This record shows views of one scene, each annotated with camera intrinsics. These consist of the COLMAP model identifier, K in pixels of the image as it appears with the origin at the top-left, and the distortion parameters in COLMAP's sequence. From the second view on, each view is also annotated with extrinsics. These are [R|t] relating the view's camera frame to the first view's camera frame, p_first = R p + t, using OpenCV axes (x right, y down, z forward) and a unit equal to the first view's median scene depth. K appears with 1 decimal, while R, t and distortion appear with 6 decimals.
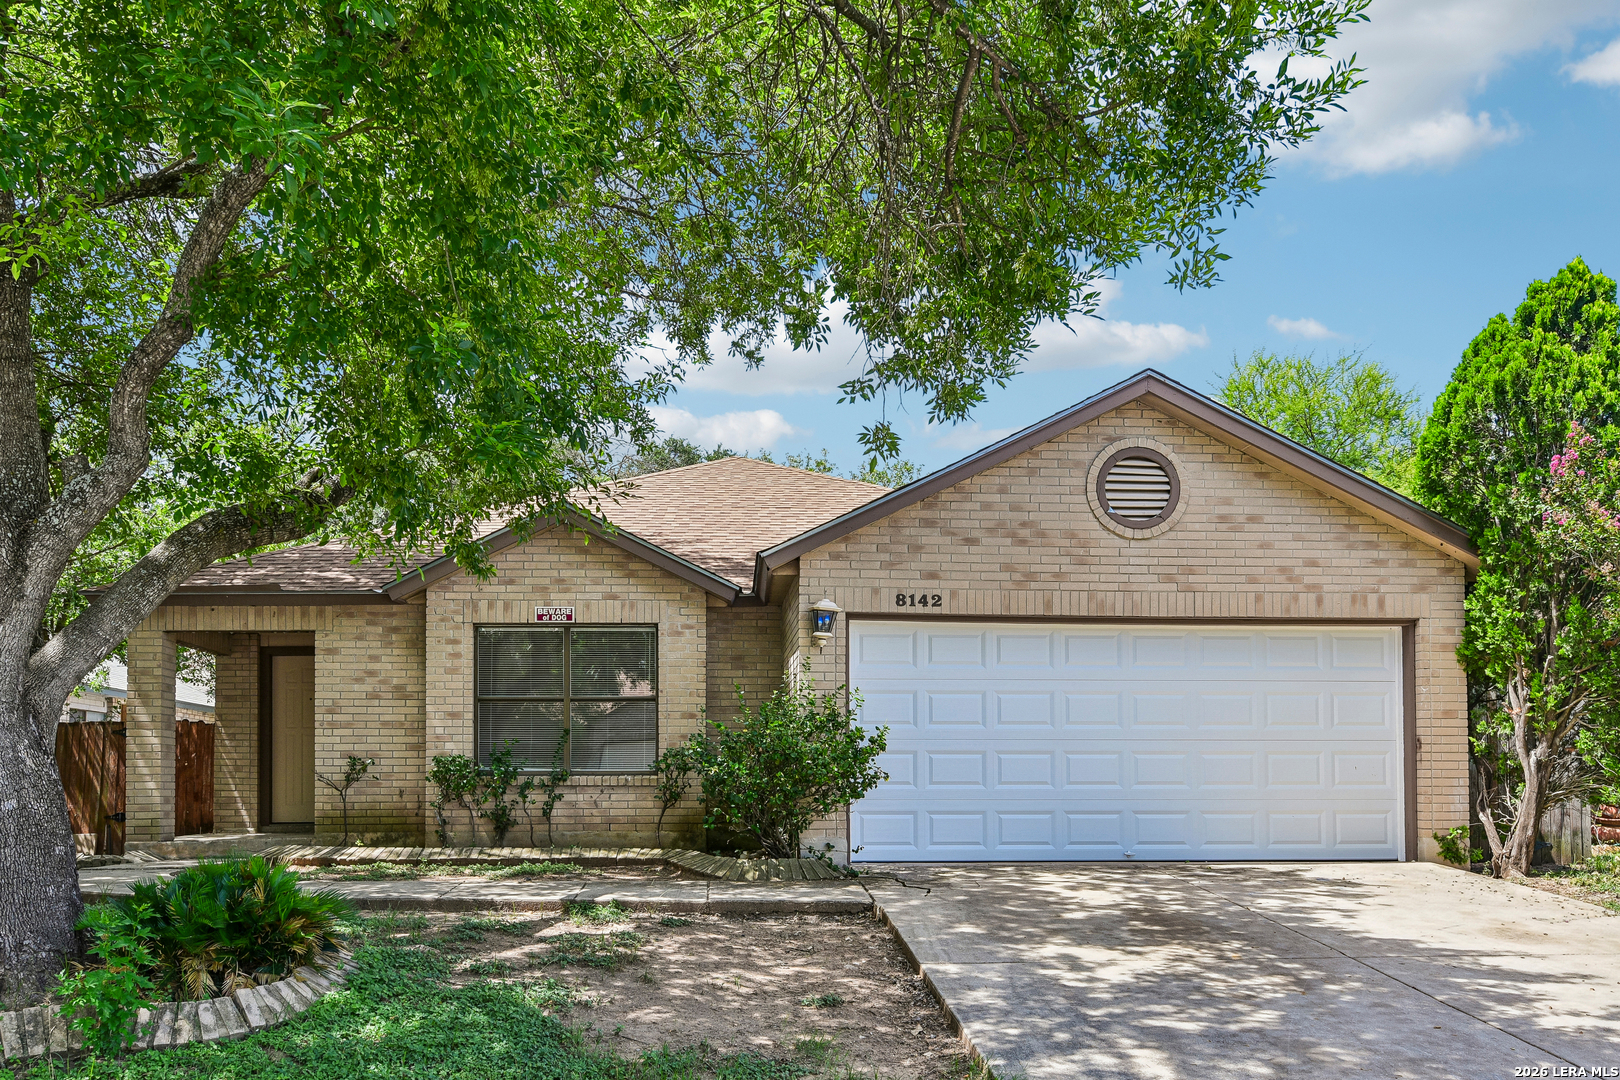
lens RADIAL K [[1228.9, 0, 810.0], [0, 1228.9, 540.0], [0, 0, 1]] dist [0.004283, -0.000668]
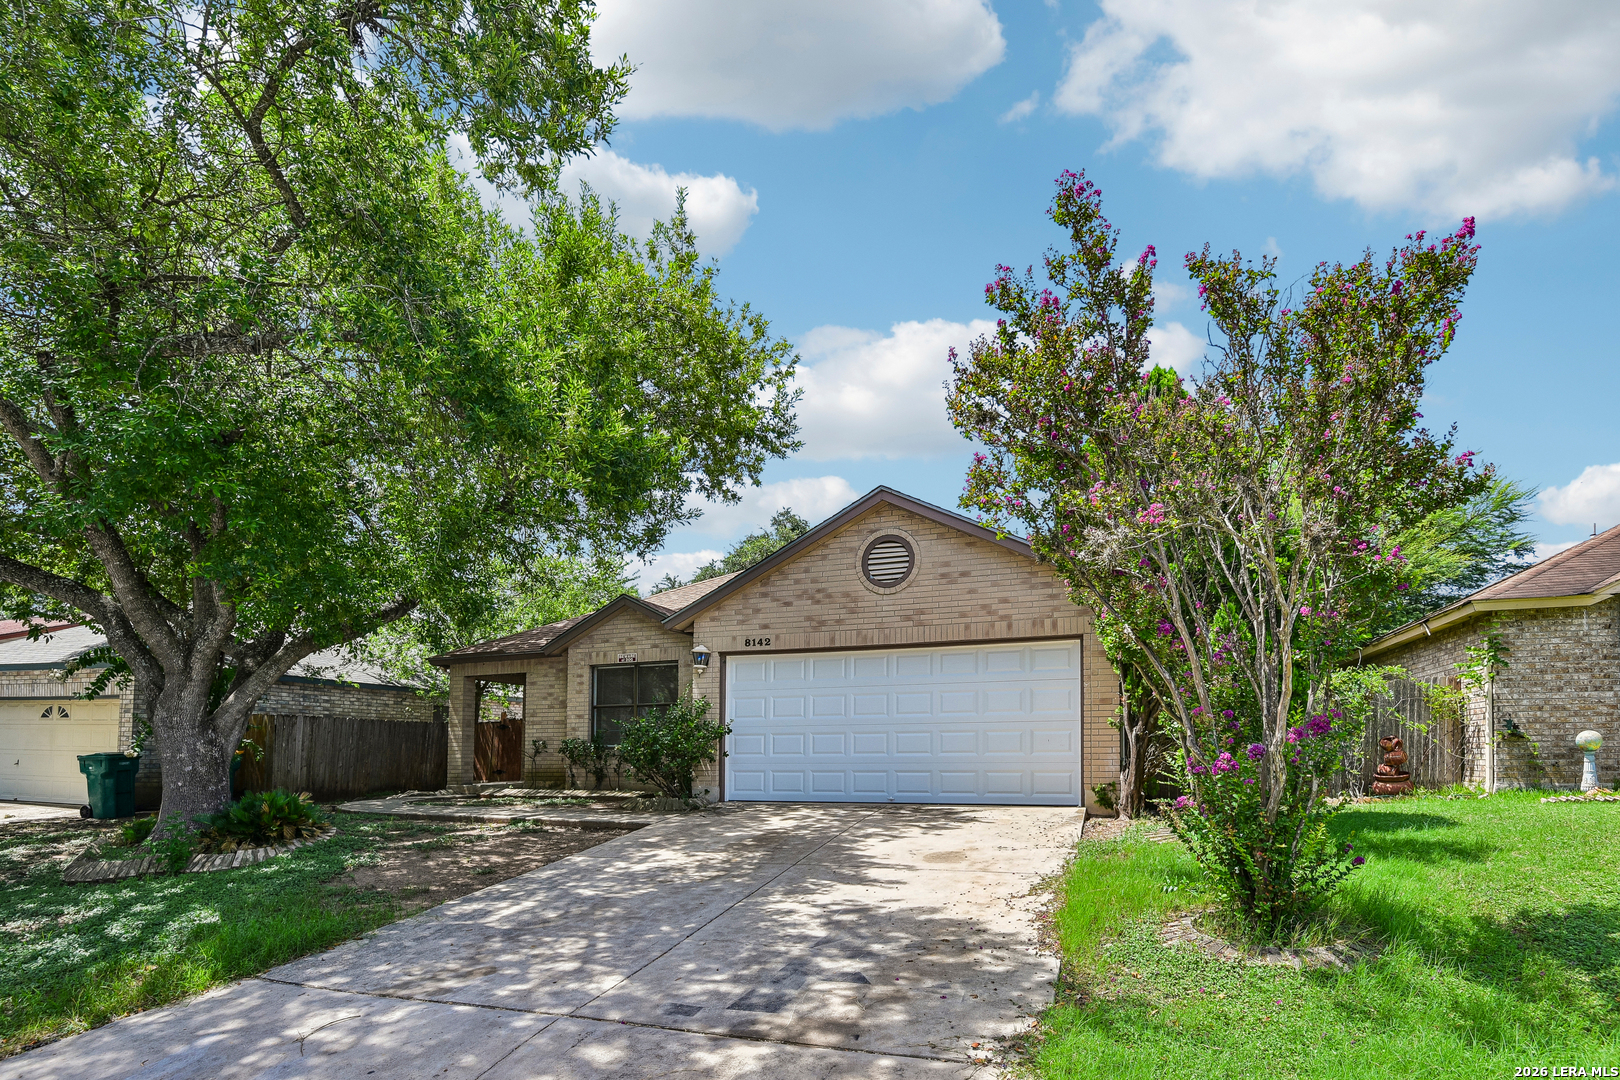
lens RADIAL K [[831.4, 0, 810.0], [0, 831.4, 540.0], [0, 0, 1]] dist [0.000528, 0.000383]
pose [[0.913863, -0.105766, -0.392004, 0.594590], [0.086423, 0.994022, -0.066721, -0.007134], [0.396718, 0.027095, 0.917541, -0.007577]]
